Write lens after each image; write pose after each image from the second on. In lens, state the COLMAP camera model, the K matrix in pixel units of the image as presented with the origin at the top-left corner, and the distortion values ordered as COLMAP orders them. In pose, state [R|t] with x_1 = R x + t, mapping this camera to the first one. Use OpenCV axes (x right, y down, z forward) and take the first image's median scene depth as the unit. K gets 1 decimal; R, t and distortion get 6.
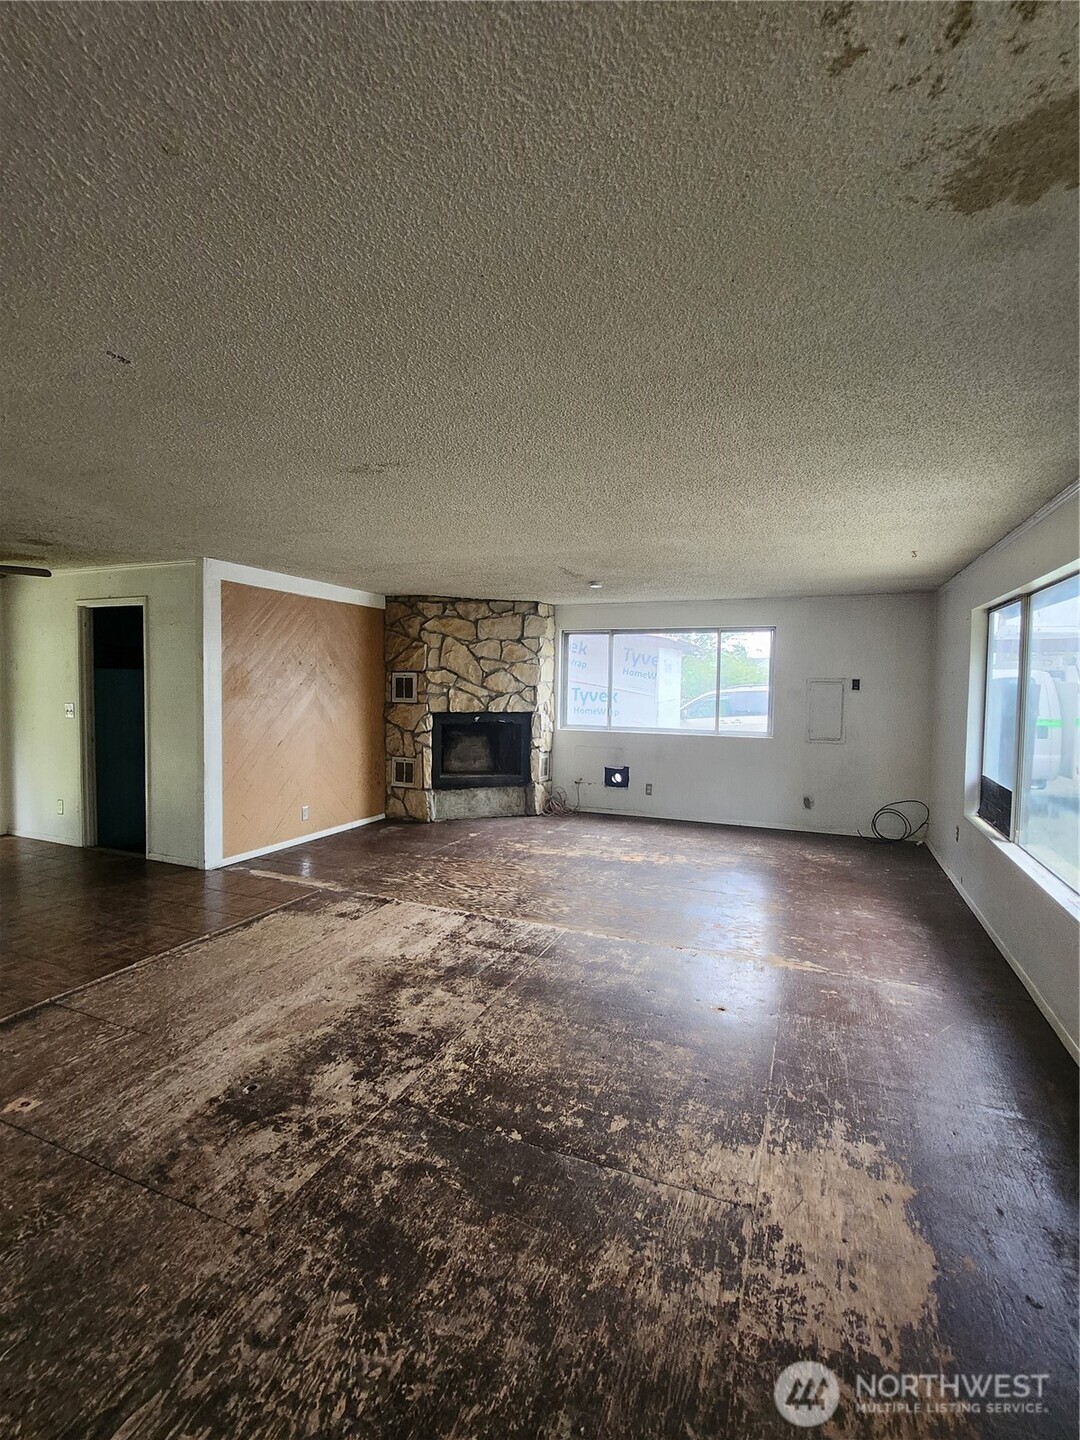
lens RADIAL K [[674.2, 0, 540.8], [0, 674.2, 703.6], [0, 0, 1]] dist [-0.026119, -0.000368]
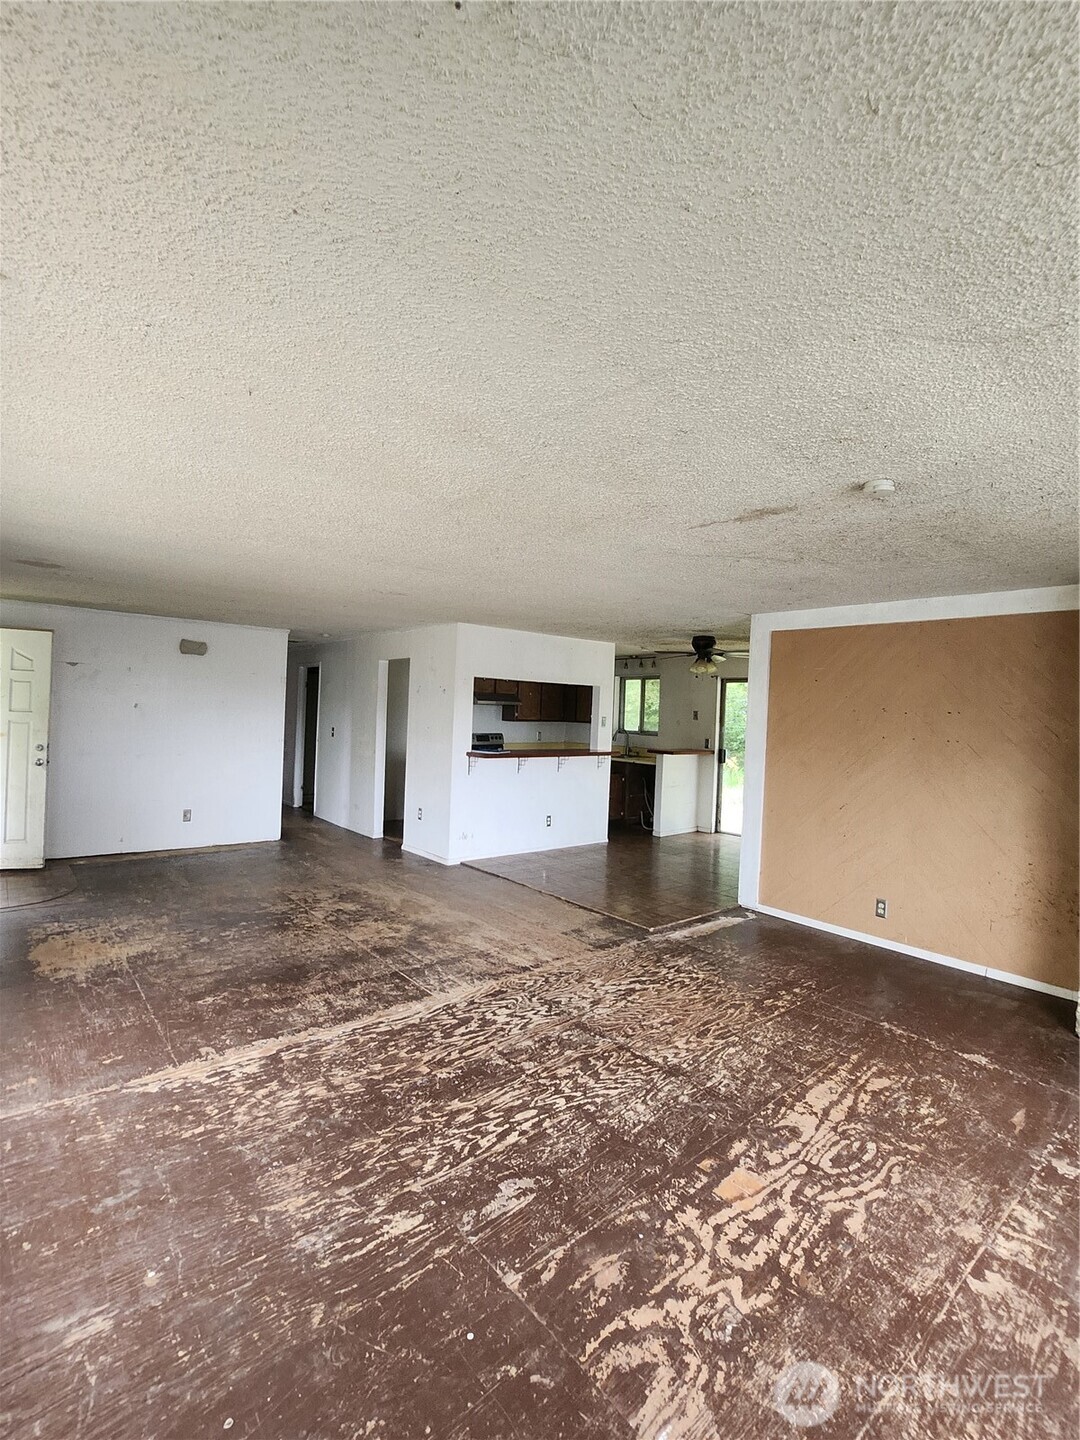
lens RADIAL K [[674.2, 0, 540.8], [0, 674.2, 703.6], [0, 0, 1]] dist [-0.026119, -0.000368]
pose [[-0.469686, -0.038438, -0.881996, 0.749018], [-0.072057, 0.997387, -0.005094, -0.053854], [0.879888, 0.061162, -0.471229, 1.476766]]
